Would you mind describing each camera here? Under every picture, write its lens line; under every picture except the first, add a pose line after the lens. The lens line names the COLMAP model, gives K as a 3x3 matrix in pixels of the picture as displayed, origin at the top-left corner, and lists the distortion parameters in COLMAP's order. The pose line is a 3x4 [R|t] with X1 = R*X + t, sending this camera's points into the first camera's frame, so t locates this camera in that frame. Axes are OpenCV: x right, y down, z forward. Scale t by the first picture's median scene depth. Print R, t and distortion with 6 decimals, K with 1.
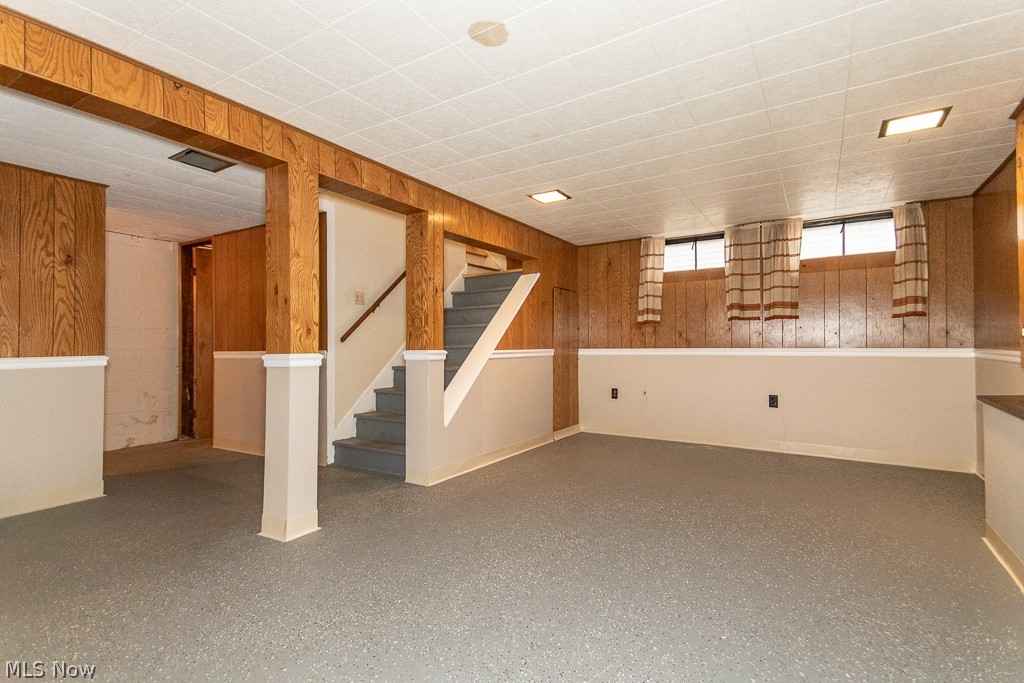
lens RADIAL K [[481.0, 0, 509.8], [0, 481.0, 332.4], [0, 0, 1]] dist [0.071176, -0.028320]
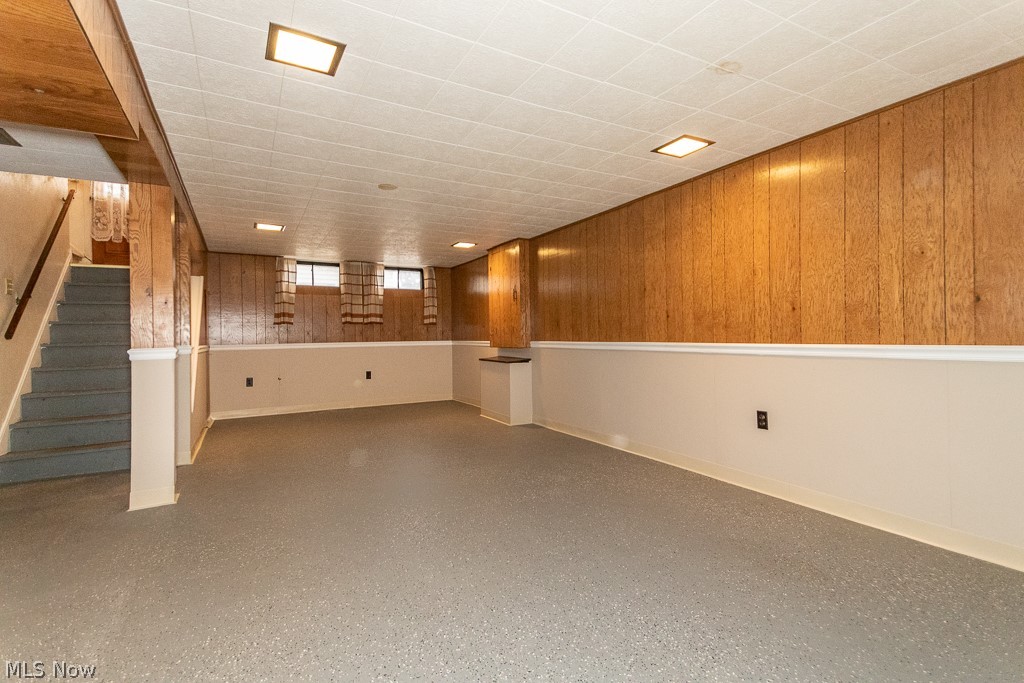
lens RADIAL K [[481.0, 0, 509.8], [0, 481.0, 332.4], [0, 0, 1]] dist [0.071176, -0.028320]
pose [[0.485276, 0.008847, 0.874316, -0.621520], [-0.013000, 0.999911, -0.002902, -0.000581], [-0.874264, -0.009958, 0.485348, -0.170545]]
